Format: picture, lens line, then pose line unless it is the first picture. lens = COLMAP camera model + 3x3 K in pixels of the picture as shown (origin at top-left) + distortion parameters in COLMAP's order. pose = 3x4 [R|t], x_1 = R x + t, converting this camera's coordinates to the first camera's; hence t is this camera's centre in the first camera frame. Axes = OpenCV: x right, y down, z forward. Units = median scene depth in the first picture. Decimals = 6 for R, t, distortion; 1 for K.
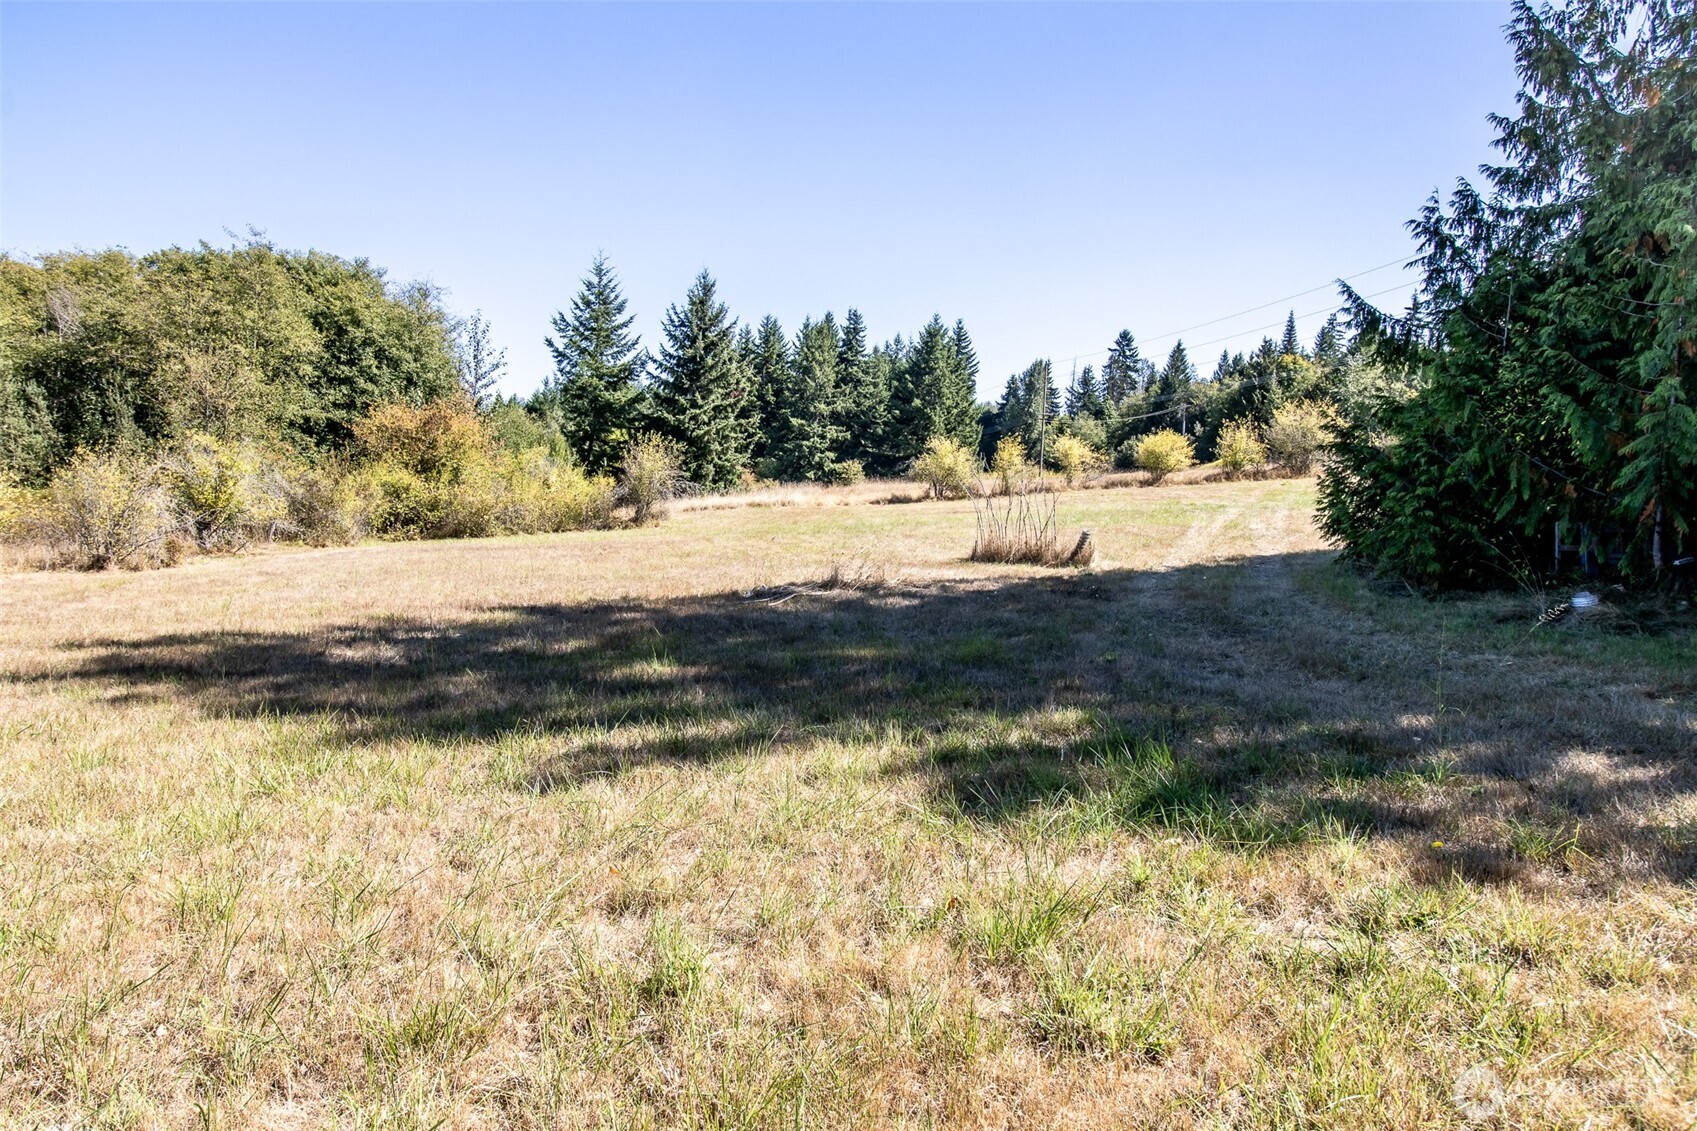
lens RADIAL K [[1086.0, 0, 841.6], [0, 1086.0, 562.5], [0, 0, 1]] dist [0.008991, -0.006369]
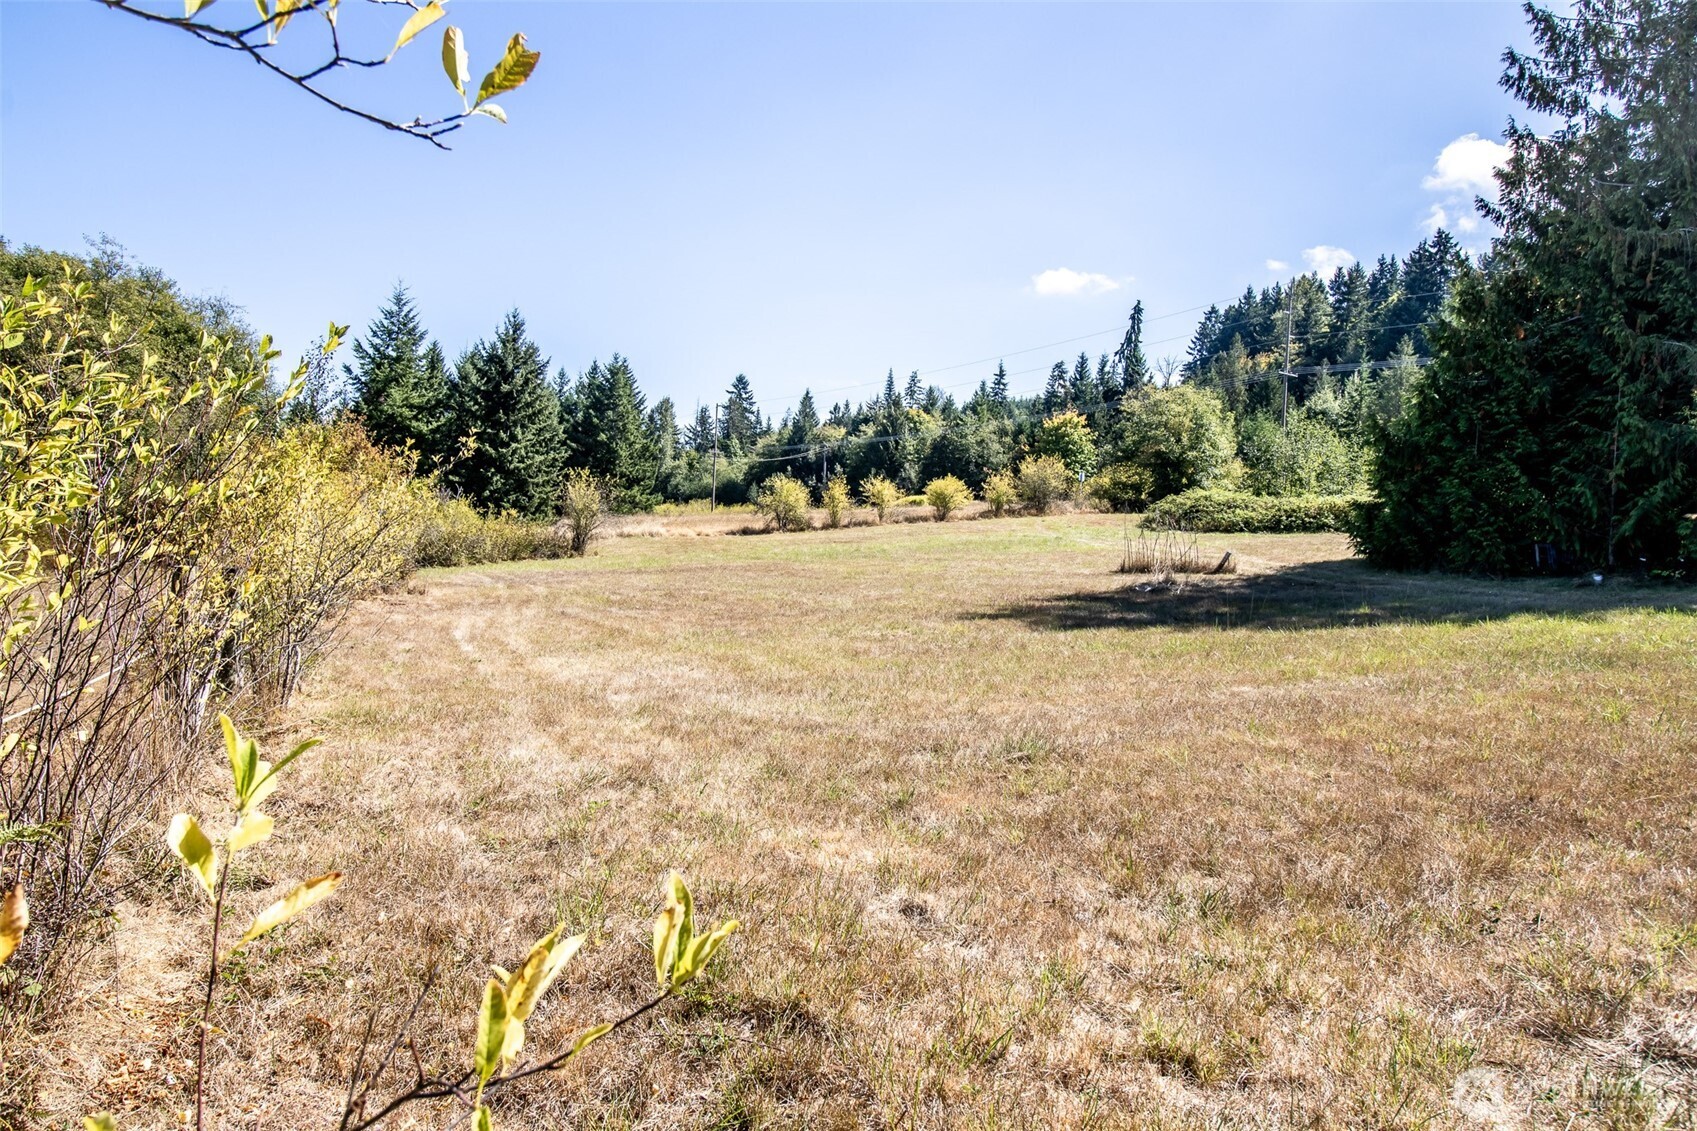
lens RADIAL K [[1086.0, 0, 840.0], [0, 1086.0, 580.9], [0, 0, 1]] dist [0.008991, -0.006369]
pose [[0.915557, -0.014916, 0.401912, -0.316802], [0.019677, 0.999777, -0.007720, 0.005267], [-0.401707, 0.014977, 0.915646, -0.086376]]
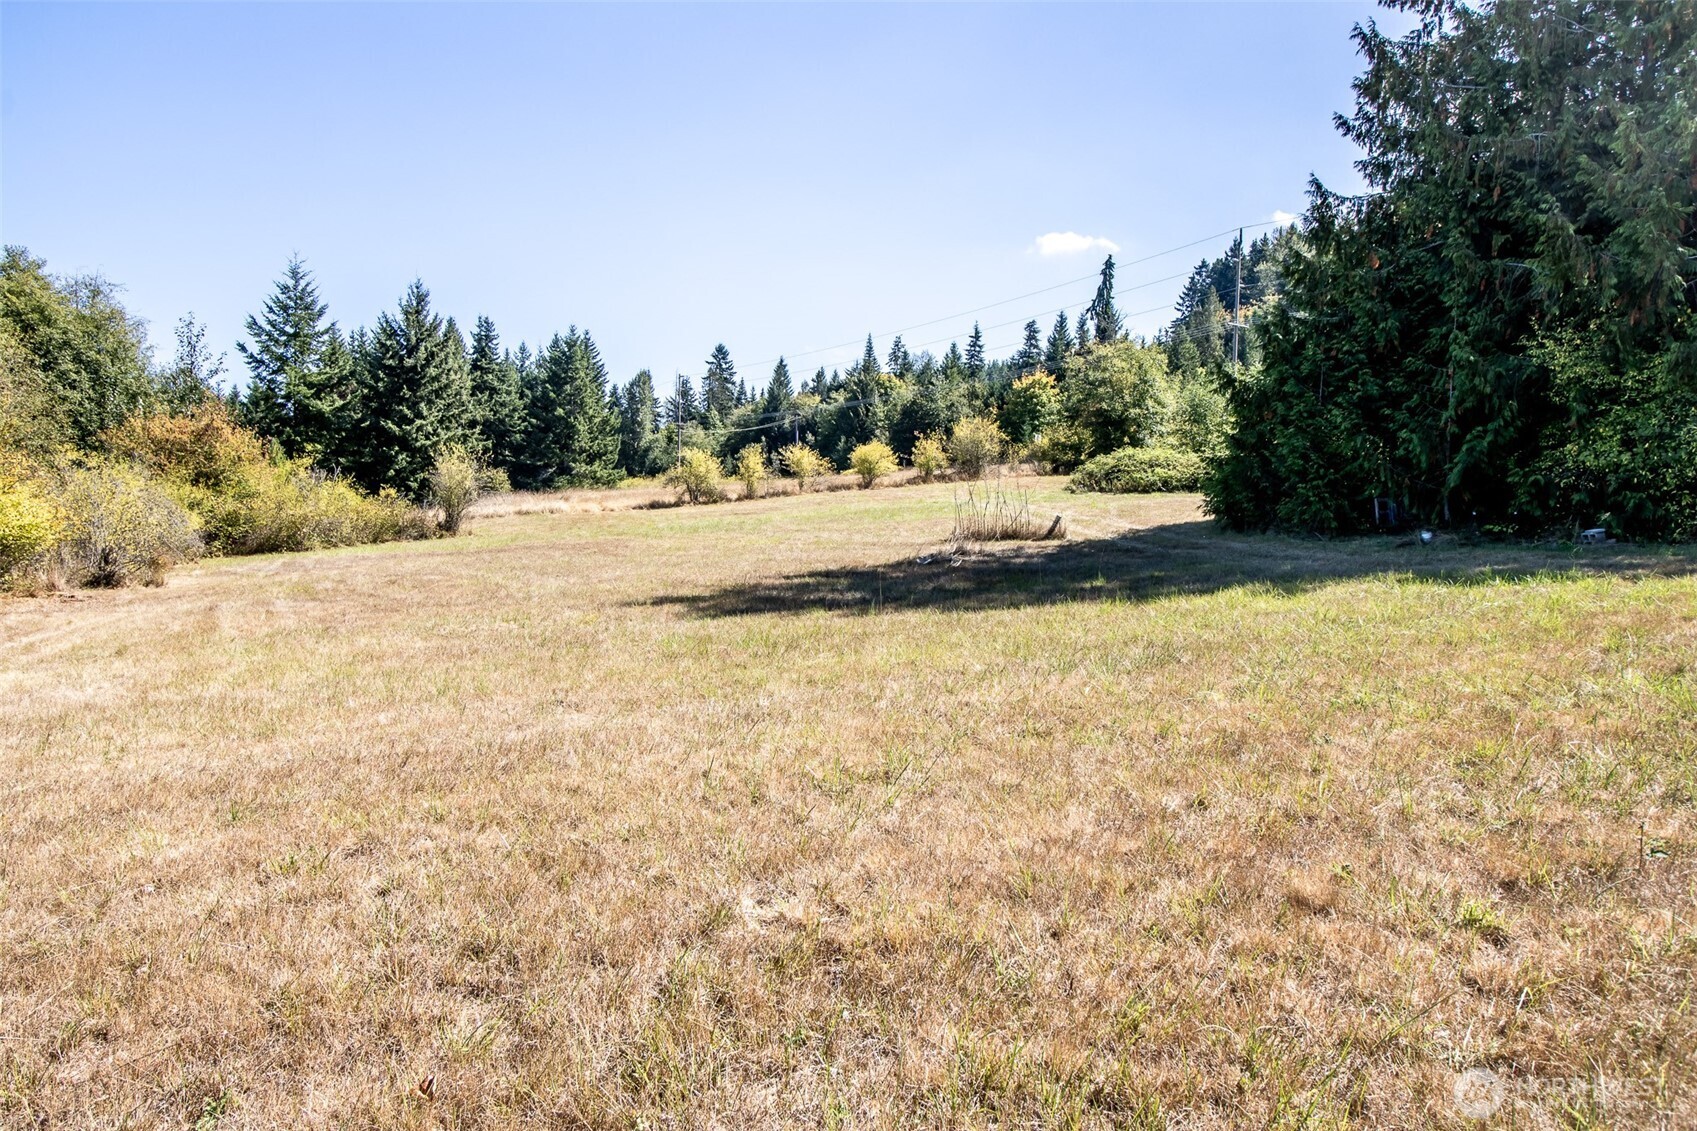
lens RADIAL K [[1086.0, 0, 839.8], [0, 1086.0, 574.4], [0, 0, 1]] dist [0.008991, -0.006369]
pose [[0.919971, -0.048005, 0.389035, -0.206047], [0.046226, 0.998834, 0.013937, 0.005535], [-0.389250, 0.005162, 0.921118, -0.081616]]
